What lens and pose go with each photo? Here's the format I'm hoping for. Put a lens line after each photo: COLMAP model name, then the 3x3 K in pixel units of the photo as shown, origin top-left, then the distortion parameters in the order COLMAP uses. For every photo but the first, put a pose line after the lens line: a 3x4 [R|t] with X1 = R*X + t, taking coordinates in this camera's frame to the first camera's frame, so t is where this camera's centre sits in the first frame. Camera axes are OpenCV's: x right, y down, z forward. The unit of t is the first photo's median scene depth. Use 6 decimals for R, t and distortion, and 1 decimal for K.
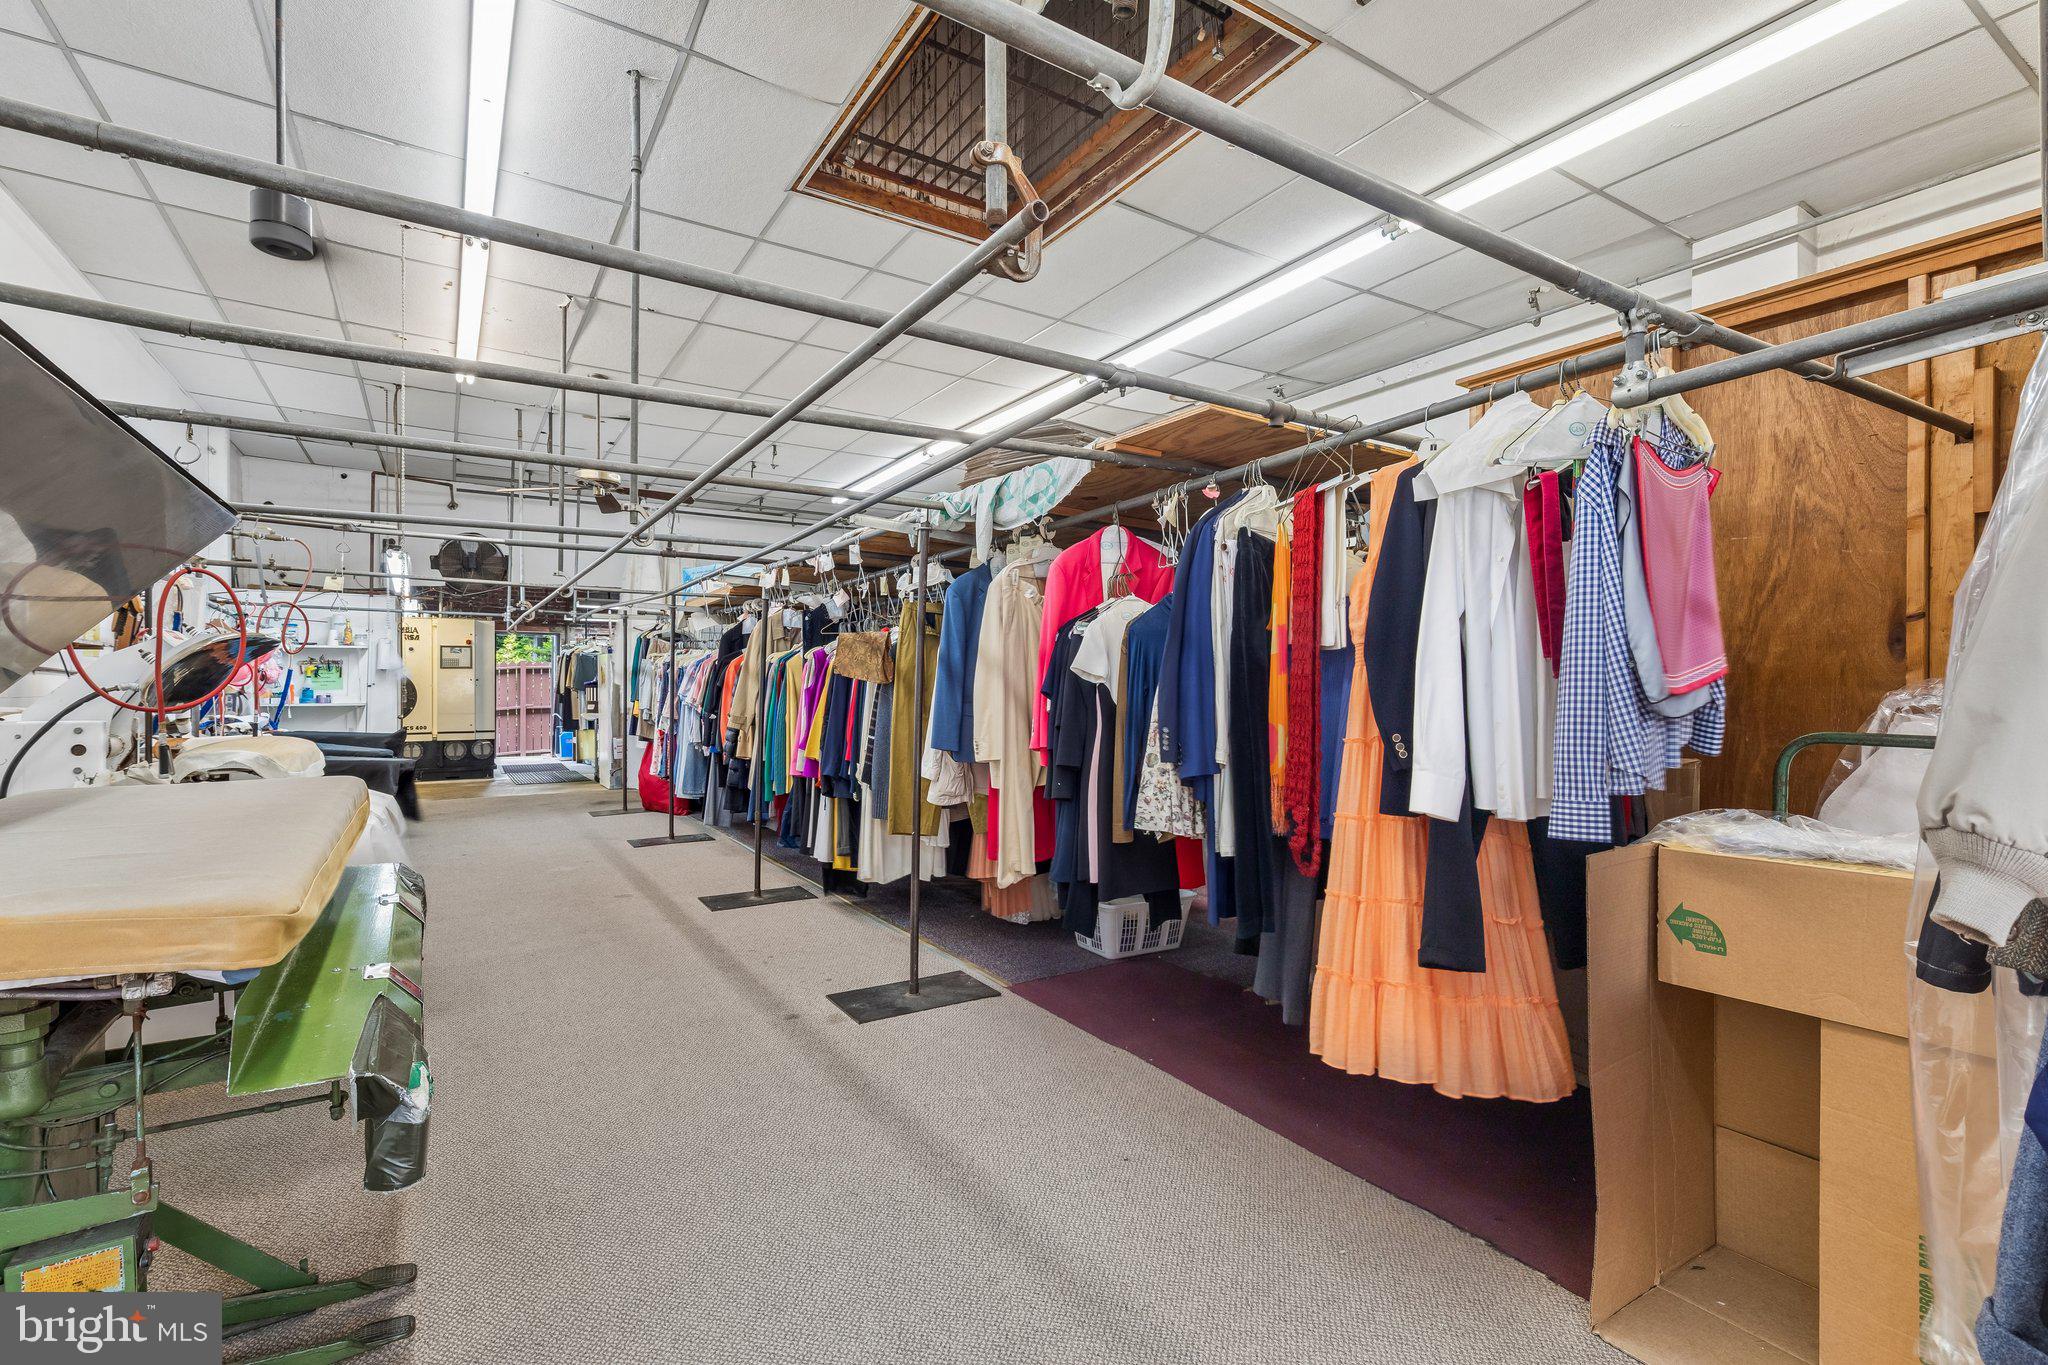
lens RADIAL K [[927.8, 0, 1039.6], [0, 927.8, 687.1], [0, 0, 1]] dist [0.003323, -0.002680]
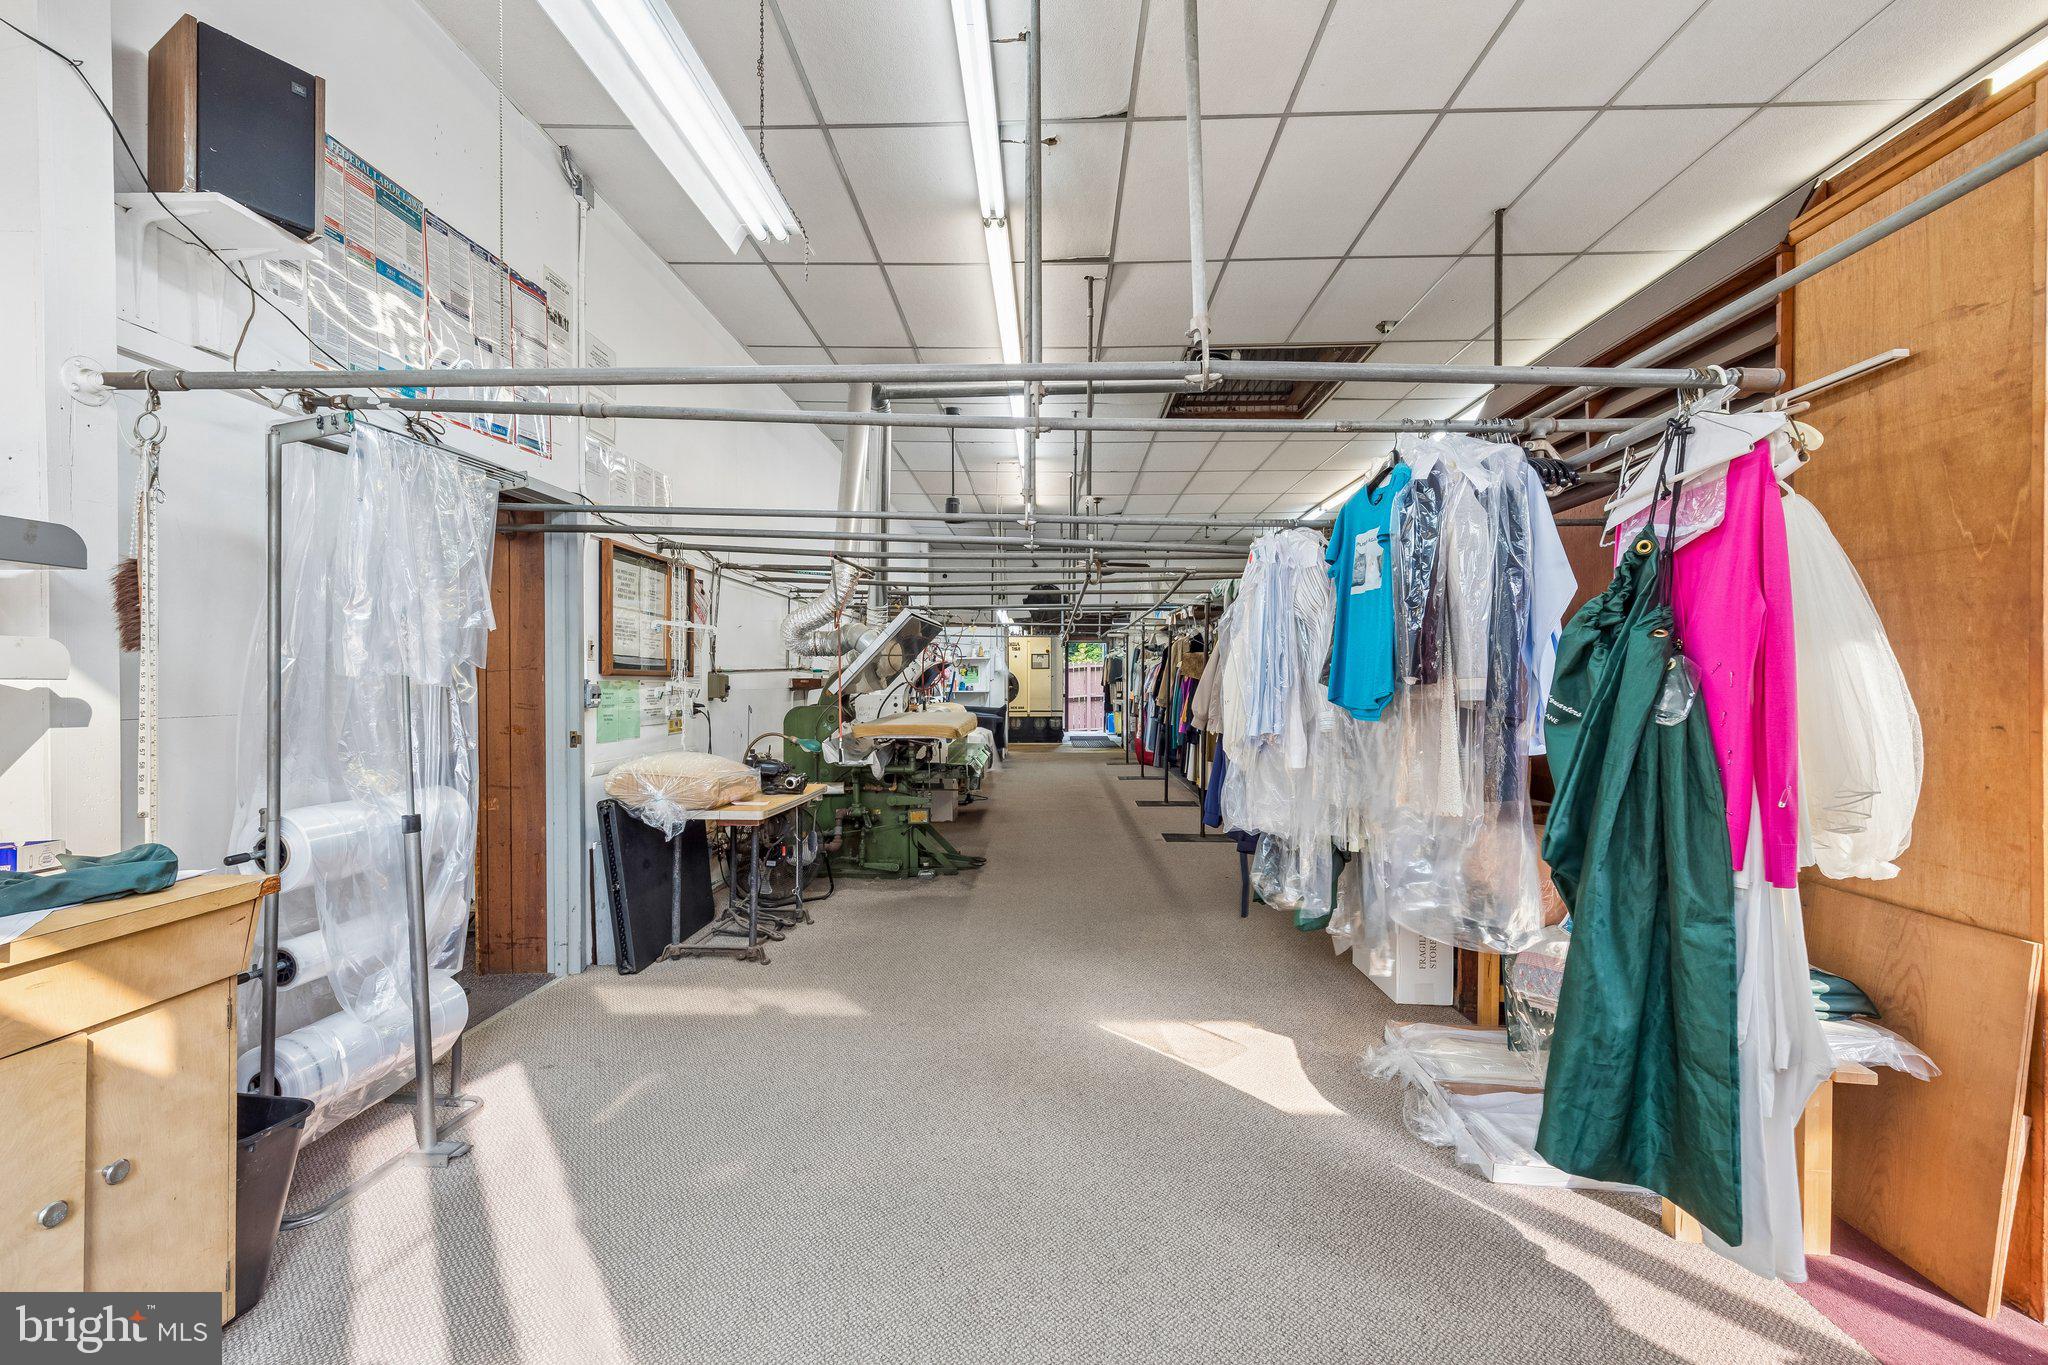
lens RADIAL K [[927.8, 0, 1020.3], [0, 927.8, 683.3], [0, 0, 1]] dist [0.003323, -0.002680]
pose [[0.822168, -0.000061, -0.569245, 0.309163], [0.001772, 0.999995, 0.002452, -0.001410], [0.569243, -0.003025, 0.822164, -0.391274]]
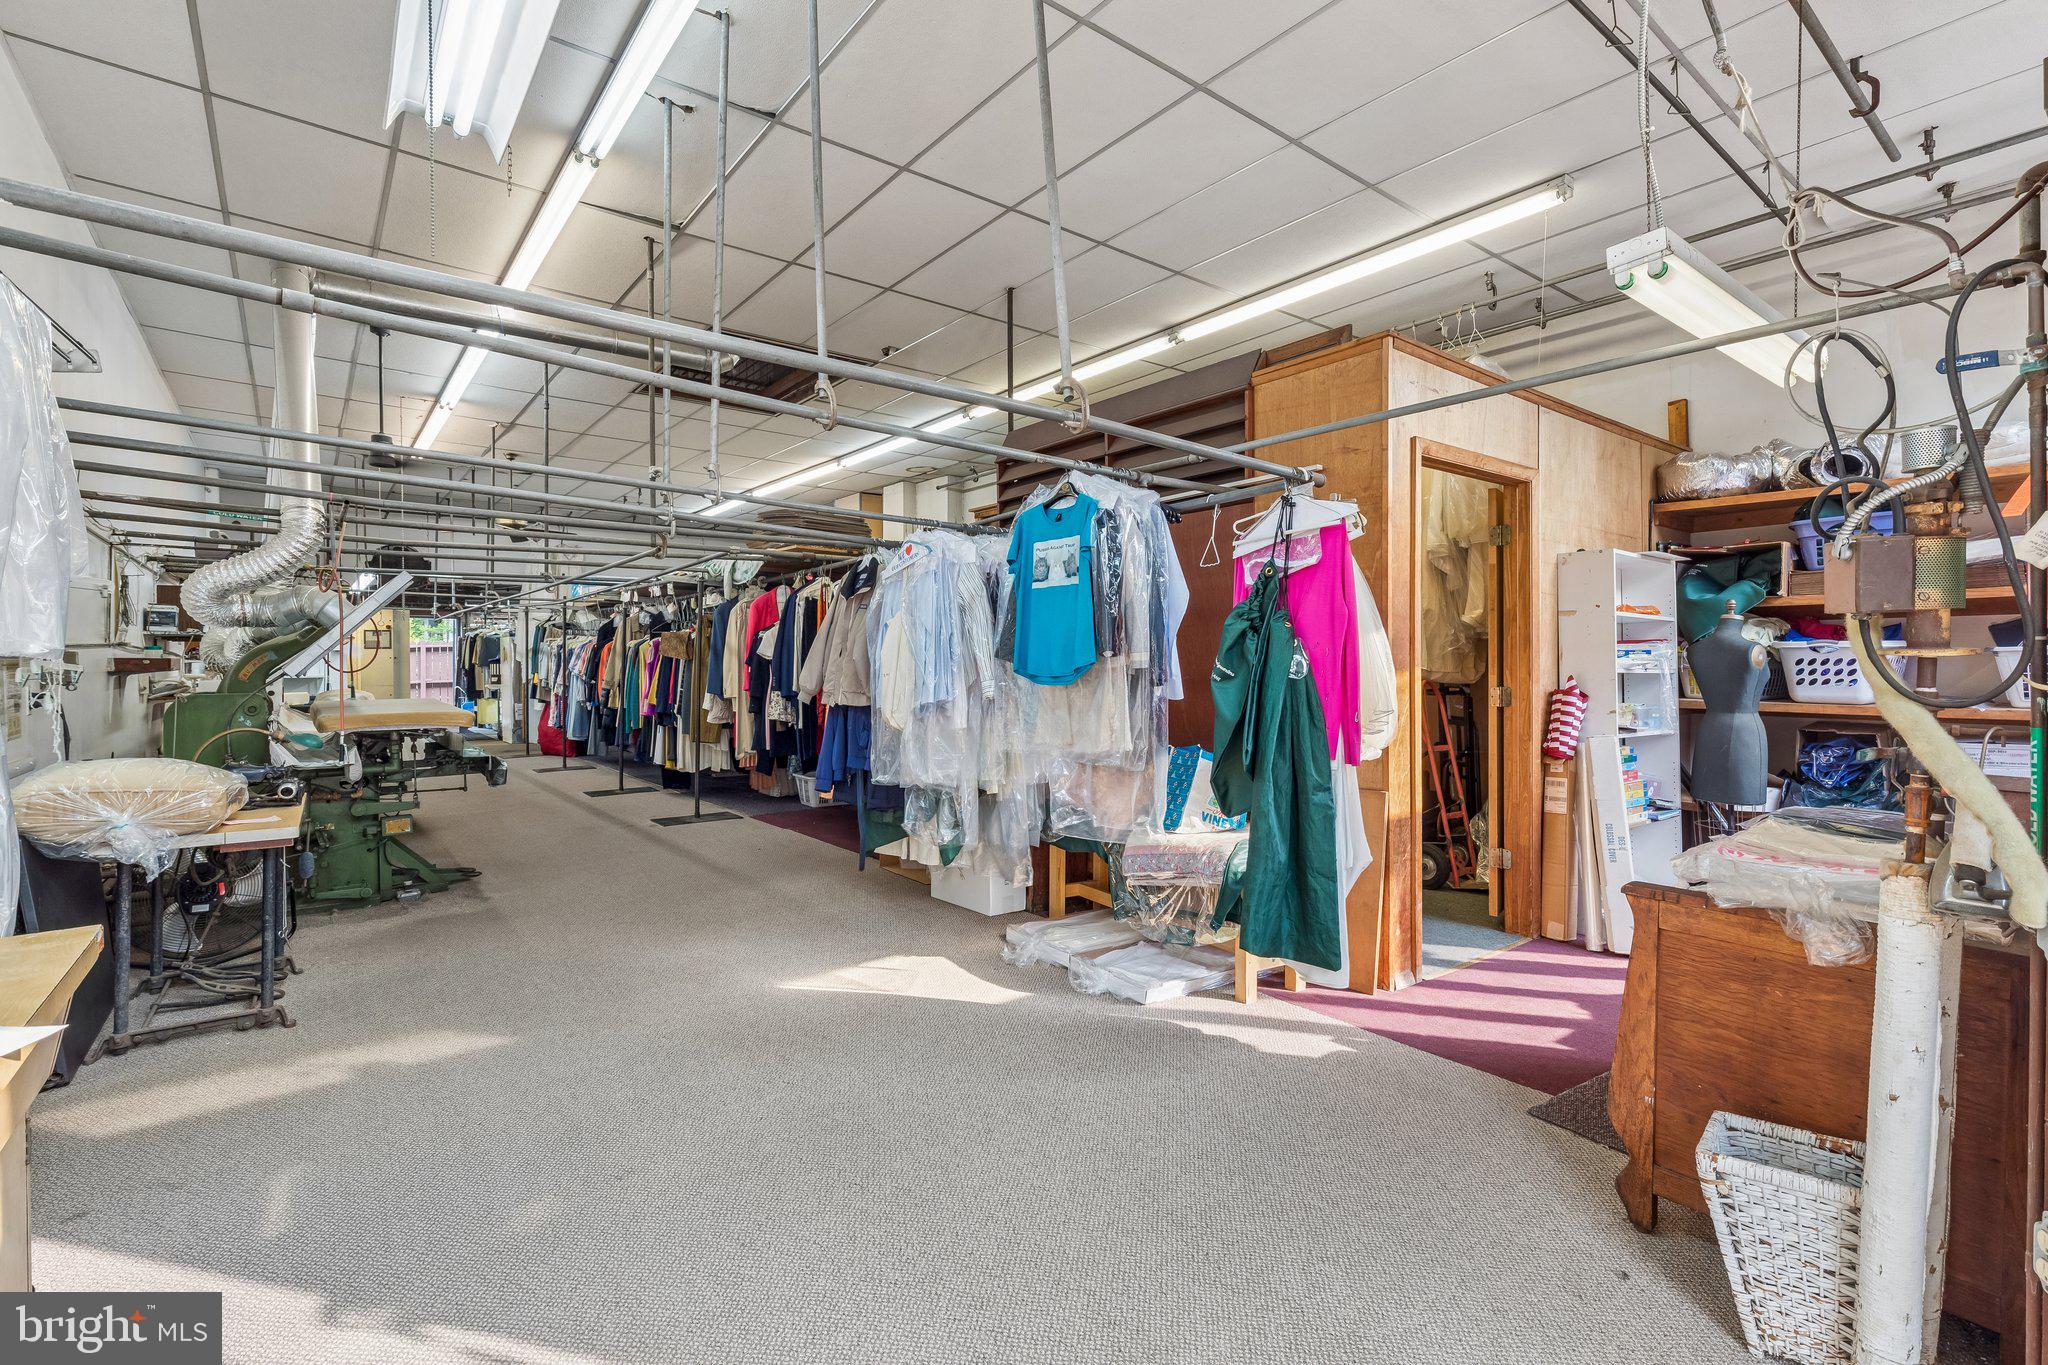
lens RADIAL K [[927.8, 0, 1053.9], [0, 927.8, 662.2], [0, 0, 1]] dist [0.003323, -0.002680]
pose [[0.993872, -0.005954, 0.110379, 0.184418], [0.005779, 0.999981, 0.001912, 0.001077], [-0.110388, -0.001262, 0.993888, -0.474437]]
